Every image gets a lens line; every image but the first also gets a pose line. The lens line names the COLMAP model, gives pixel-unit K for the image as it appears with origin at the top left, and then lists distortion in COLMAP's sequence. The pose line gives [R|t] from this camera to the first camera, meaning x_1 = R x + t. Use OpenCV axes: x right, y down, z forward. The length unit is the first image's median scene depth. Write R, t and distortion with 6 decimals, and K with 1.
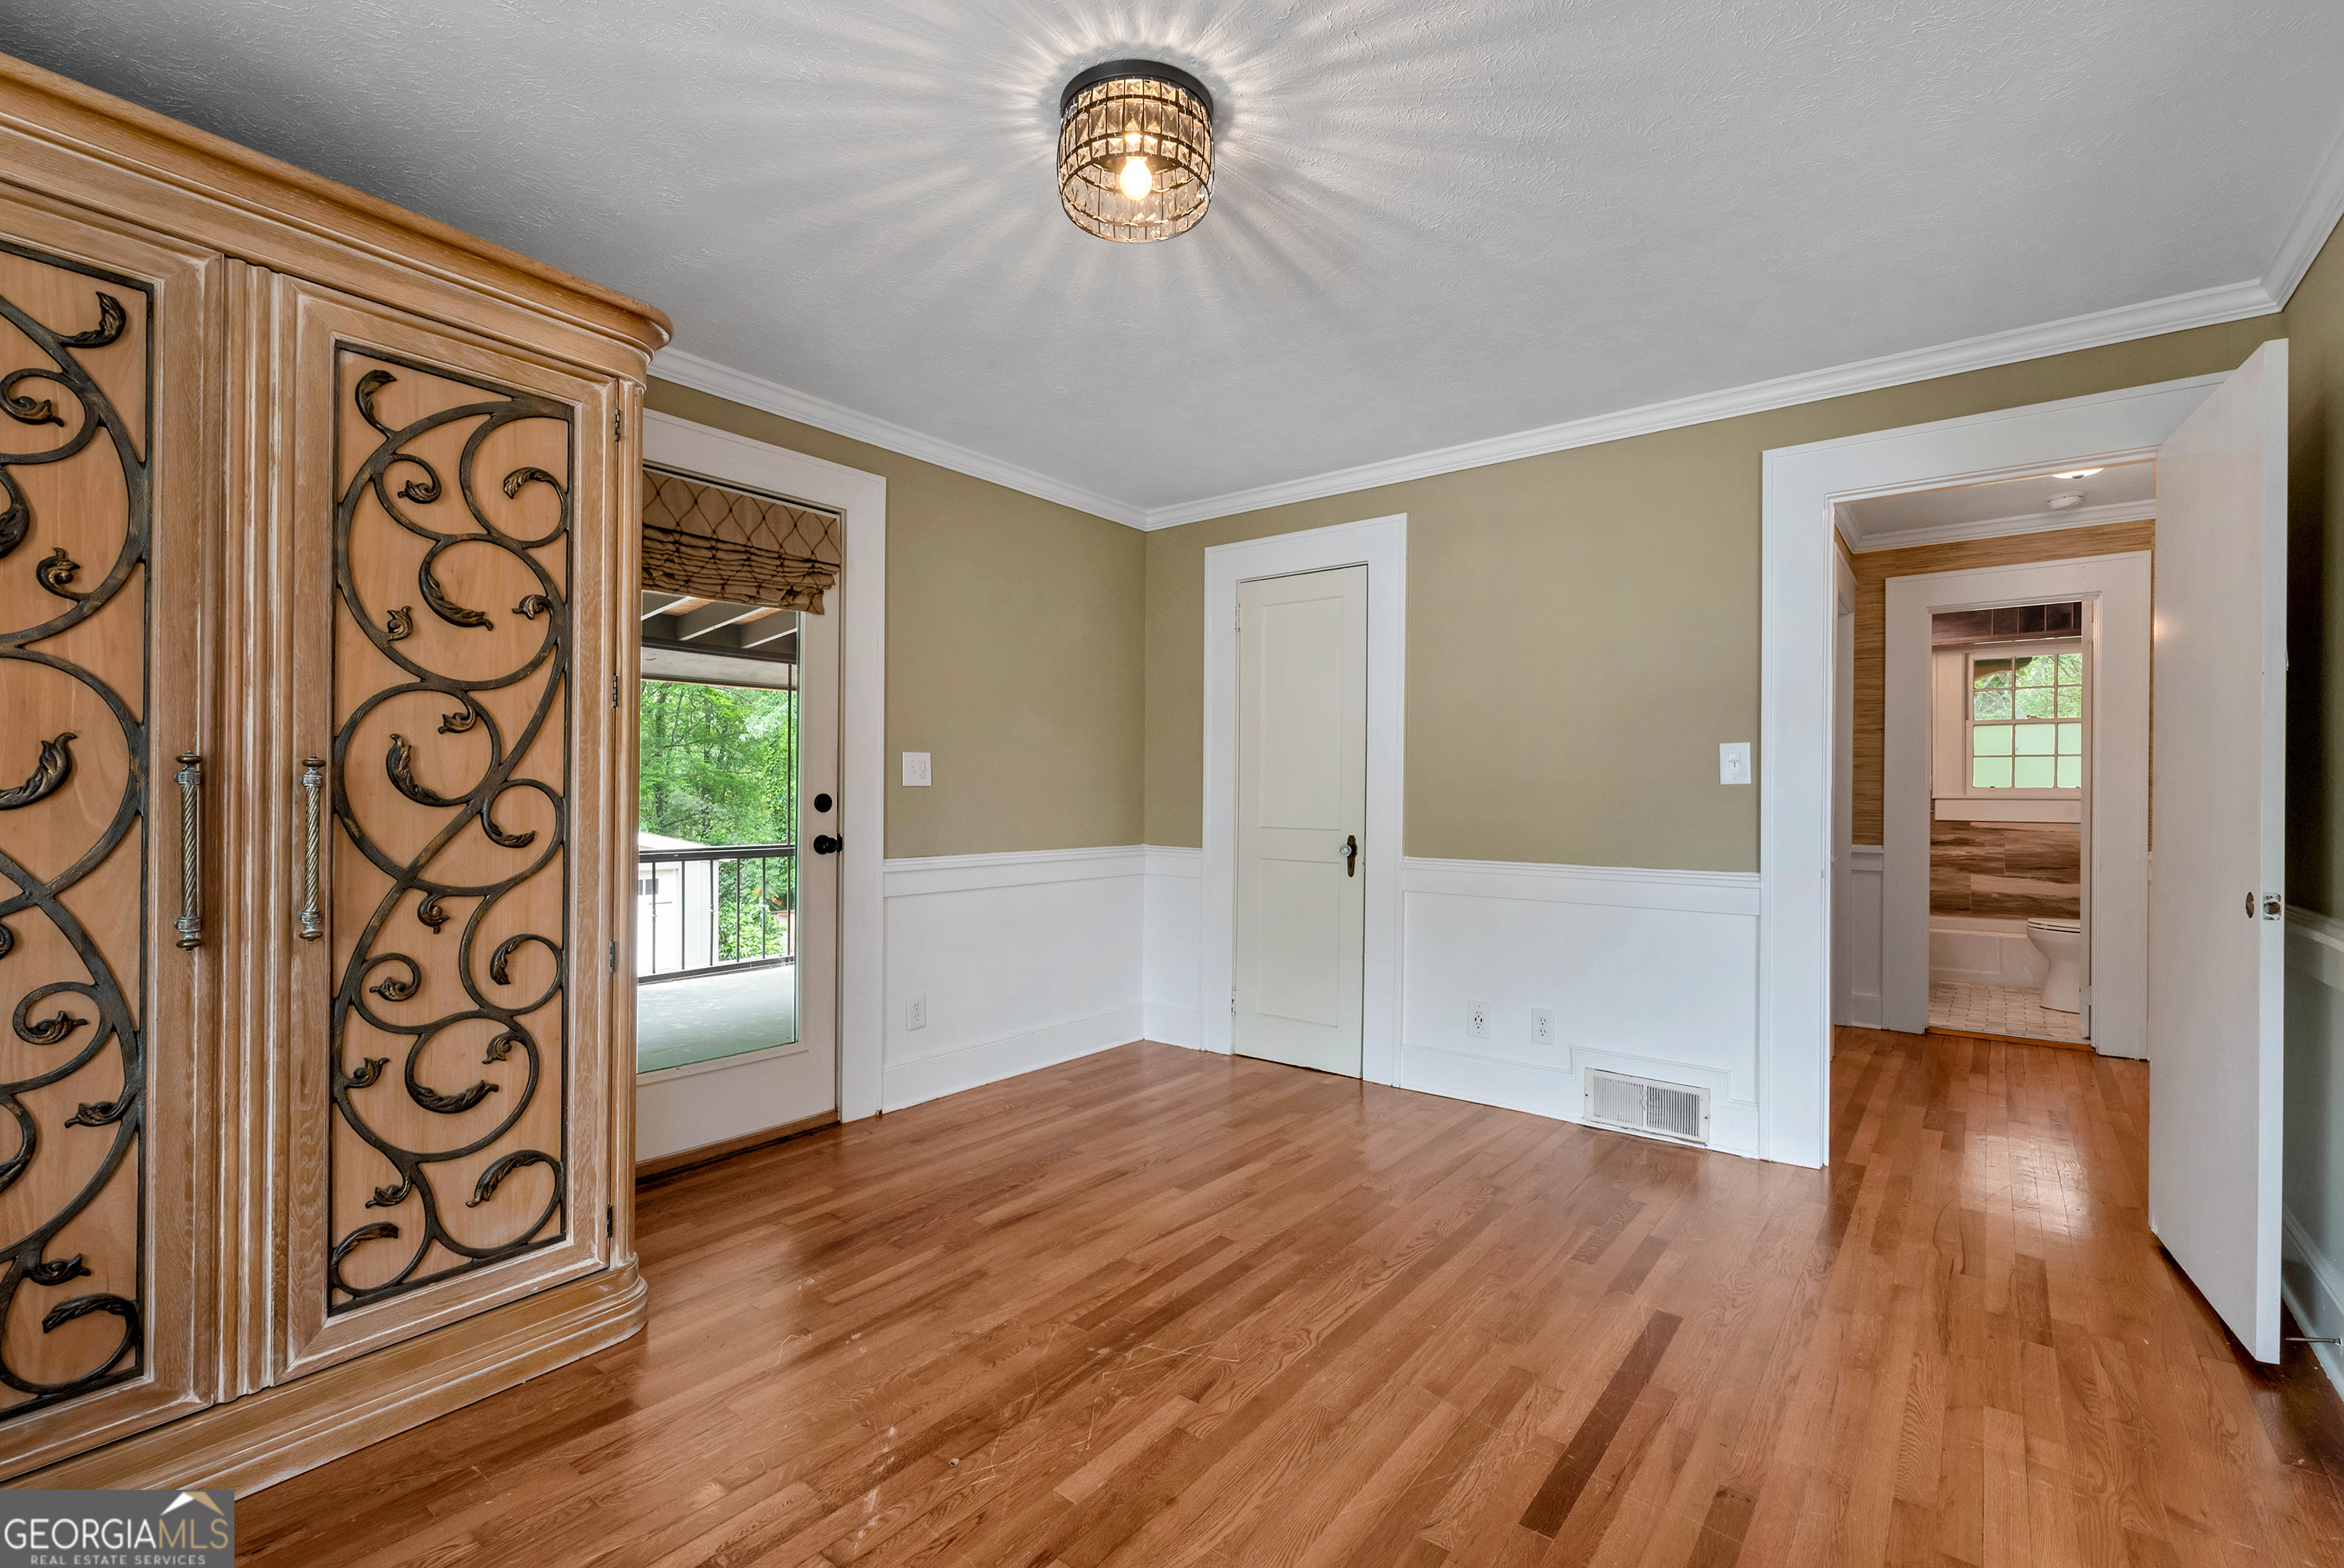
lens RADIAL K [[1026.0, 0, 1167.8], [0, 1026.0, 791.6], [0, 0, 1]] dist [0.004770, -0.001717]
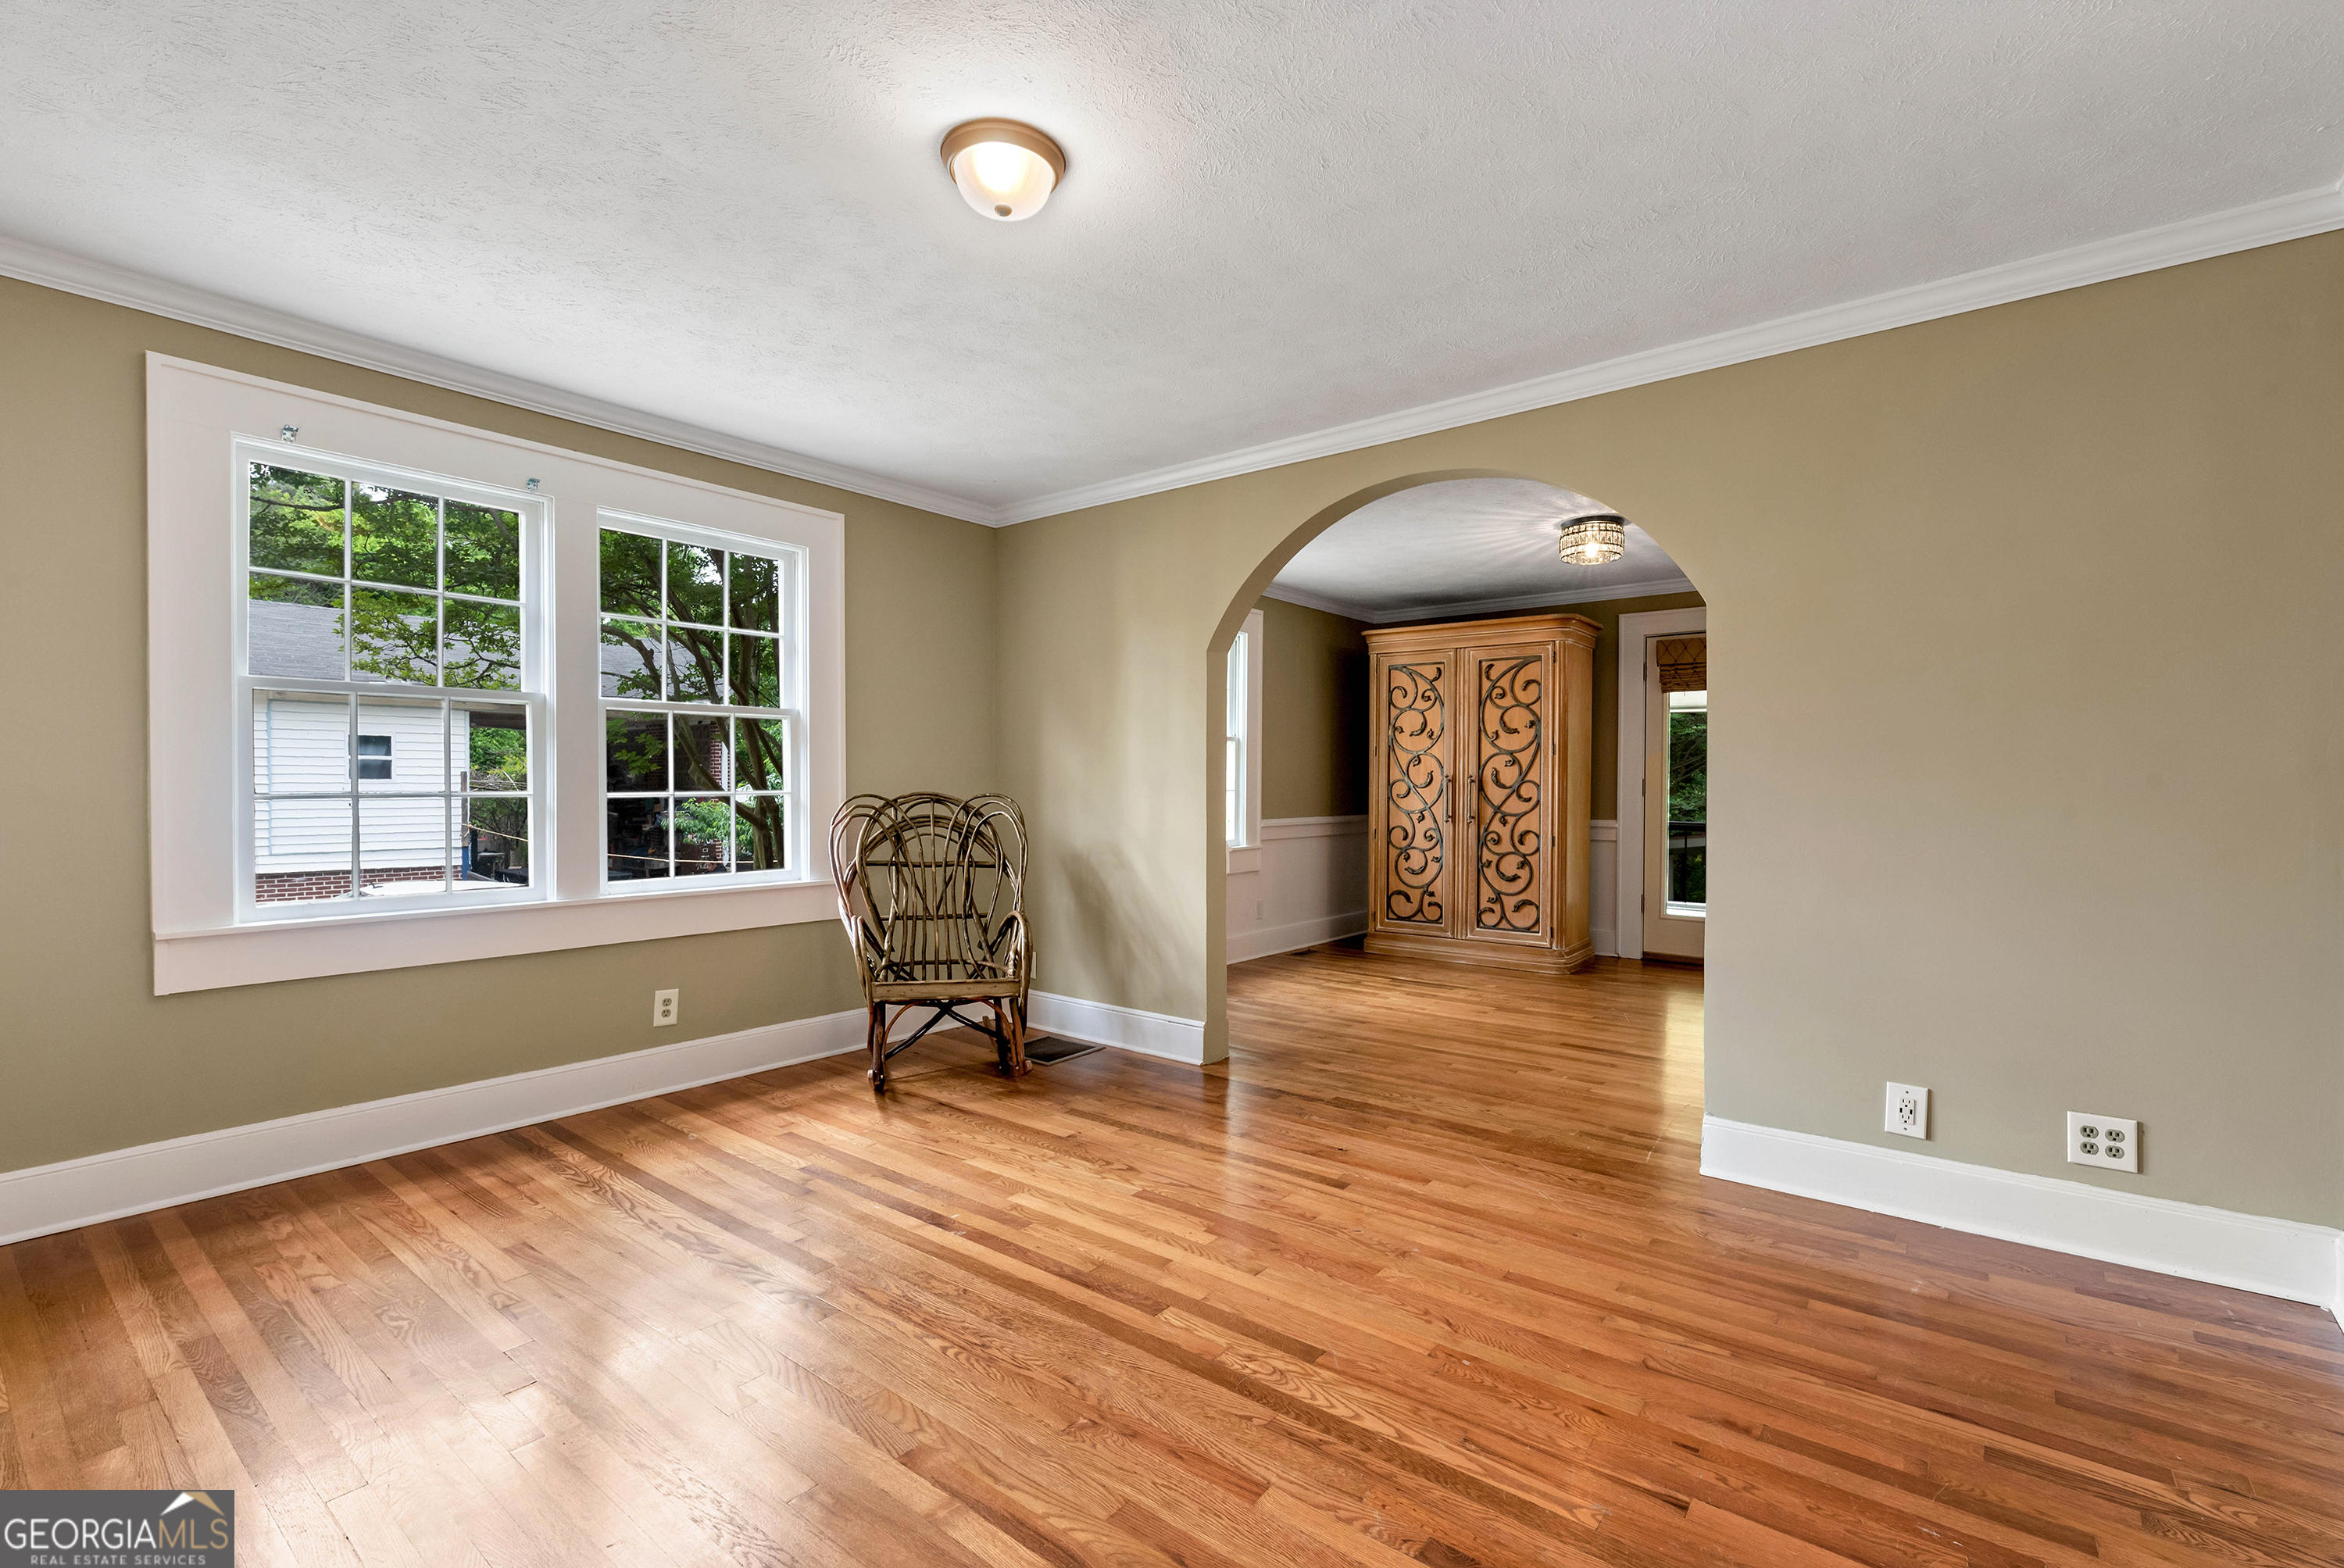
lens RADIAL K [[1026.0, 0, 1174.5], [0, 1026.0, 774.1], [0, 0, 1]] dist [0.004770, -0.001717]
pose [[-0.003698, -0.015102, -0.999879, 2.508478], [-0.004750, 0.999875, -0.015084, 0.021776], [0.999982, 0.004694, -0.003770, -0.057300]]
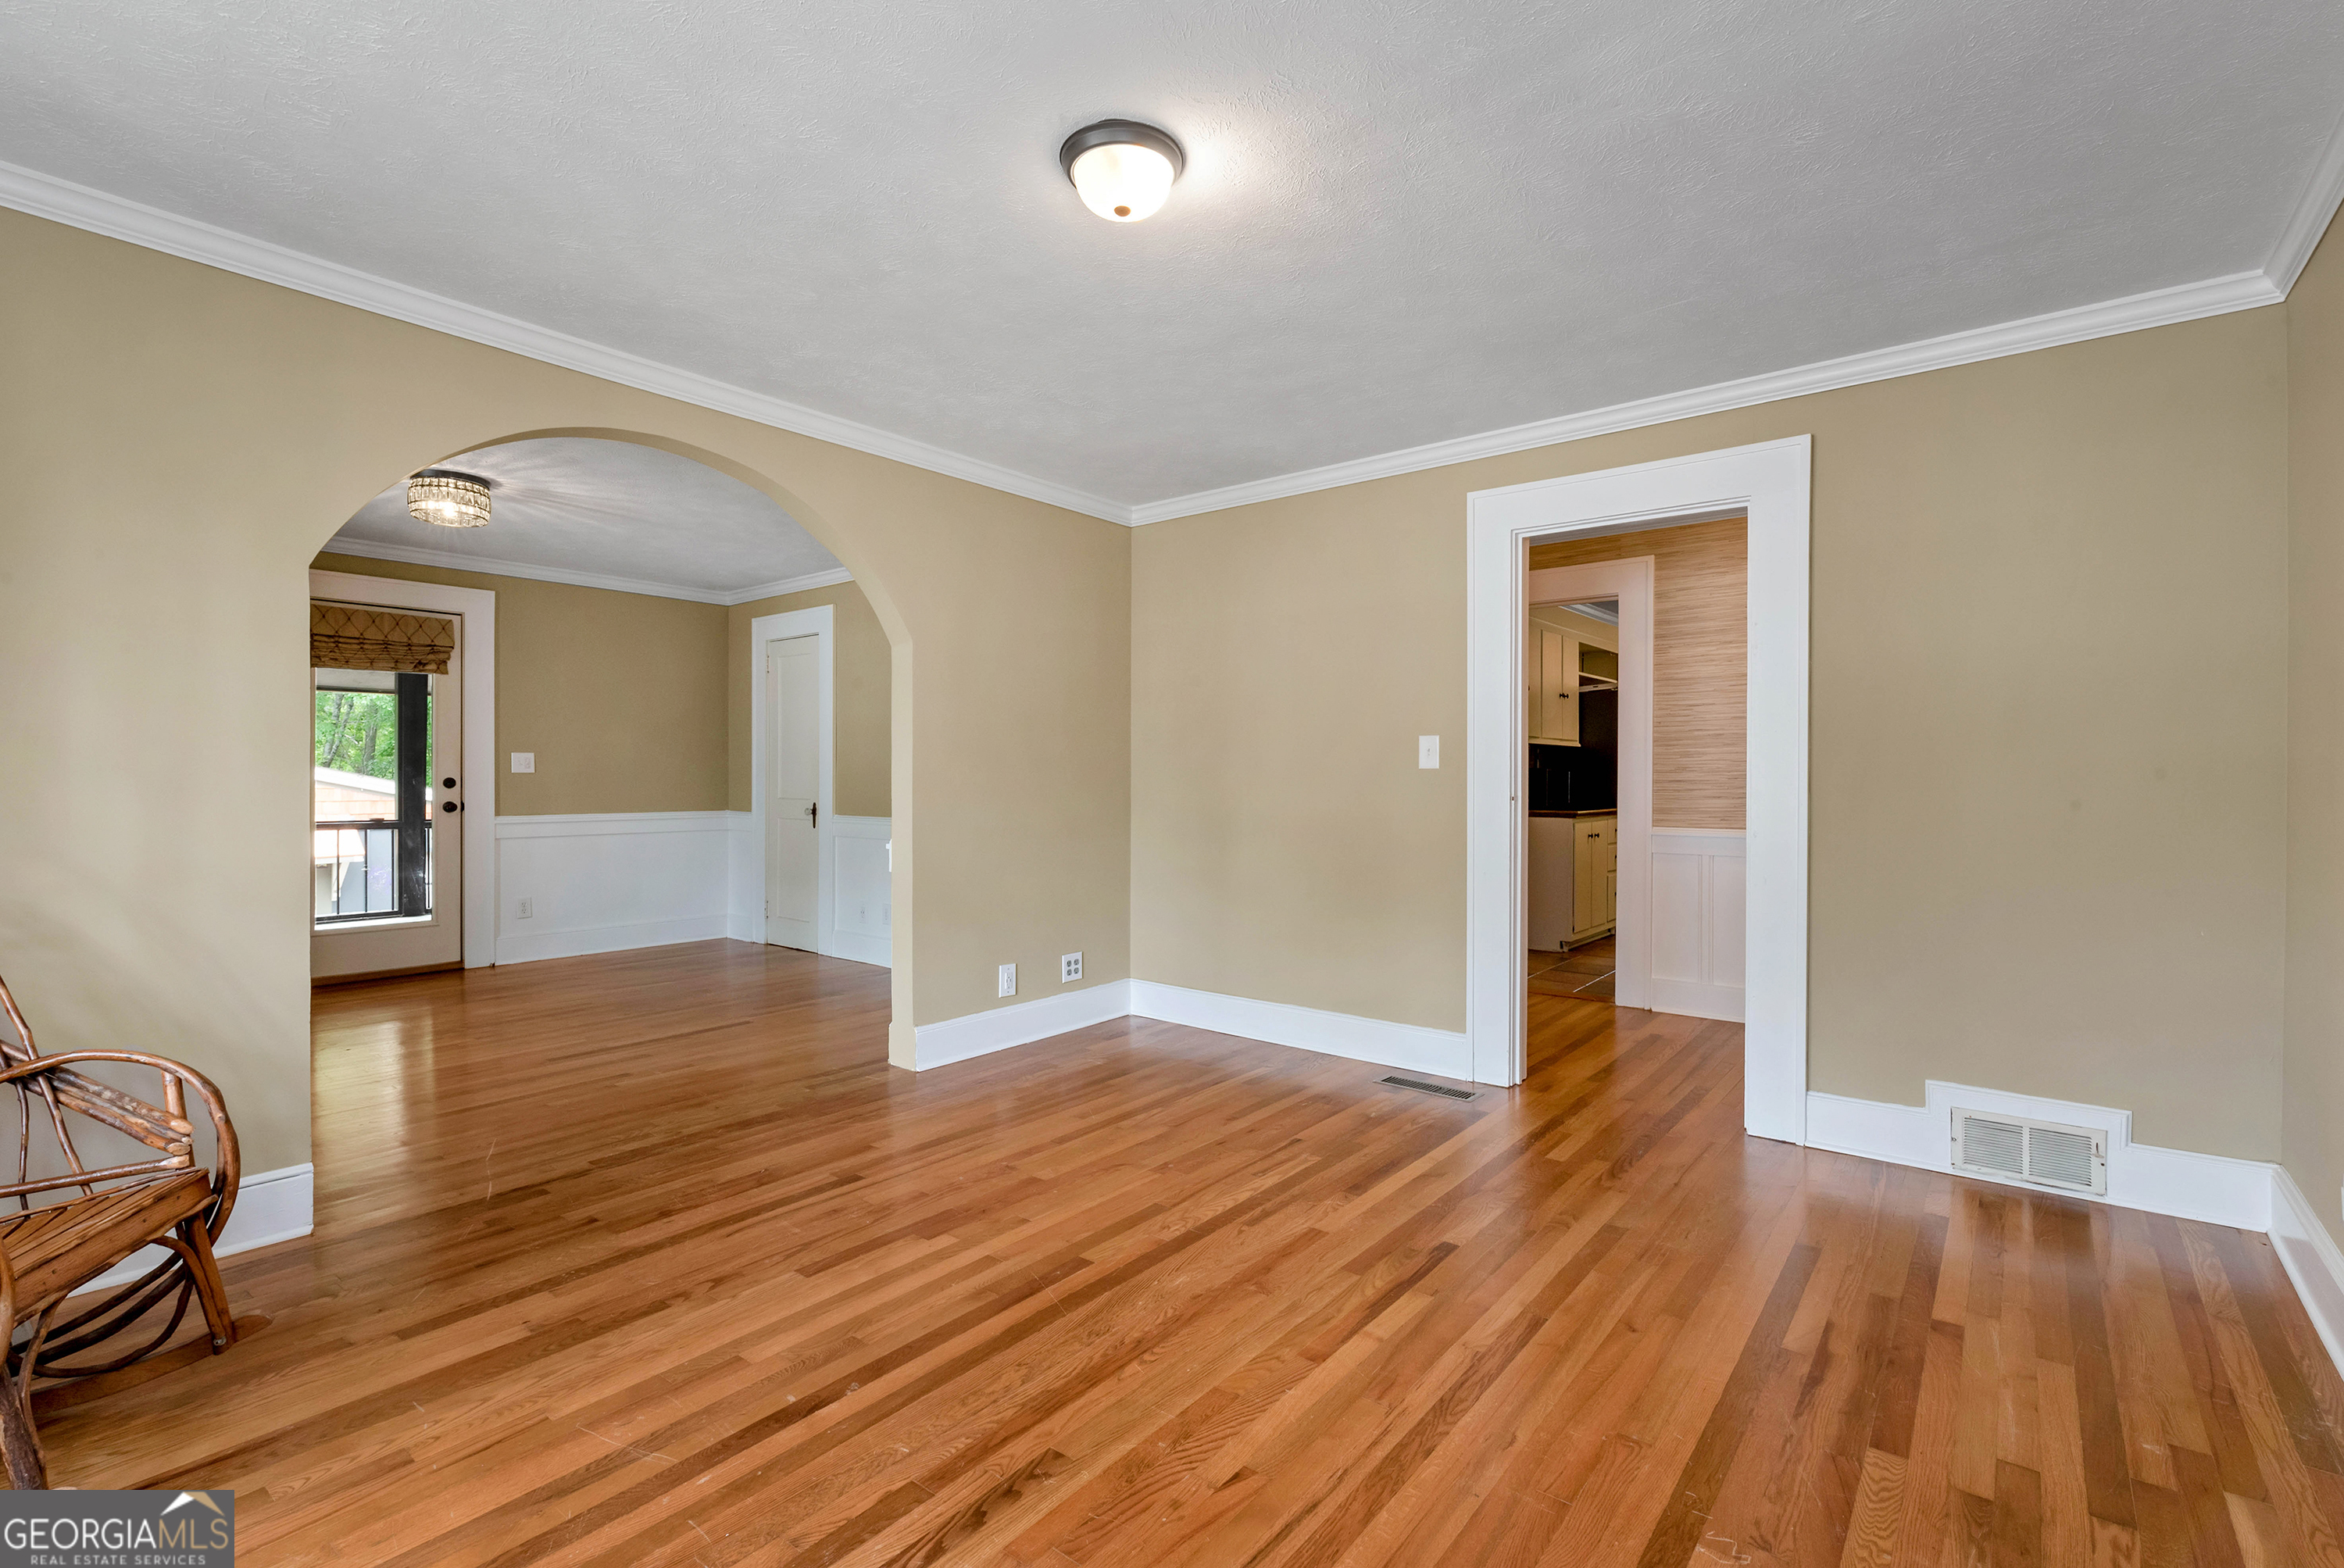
lens RADIAL K [[1026.0, 0, 1181.9], [0, 1026.0, 790.9], [0, 0, 1]] dist [0.004770, -0.001717]
pose [[0.999786, -0.004087, -0.020273, 1.588970], [0.004326, 0.999921, 0.011785, 0.015635], [0.020223, -0.011870, 0.999725, -1.208944]]
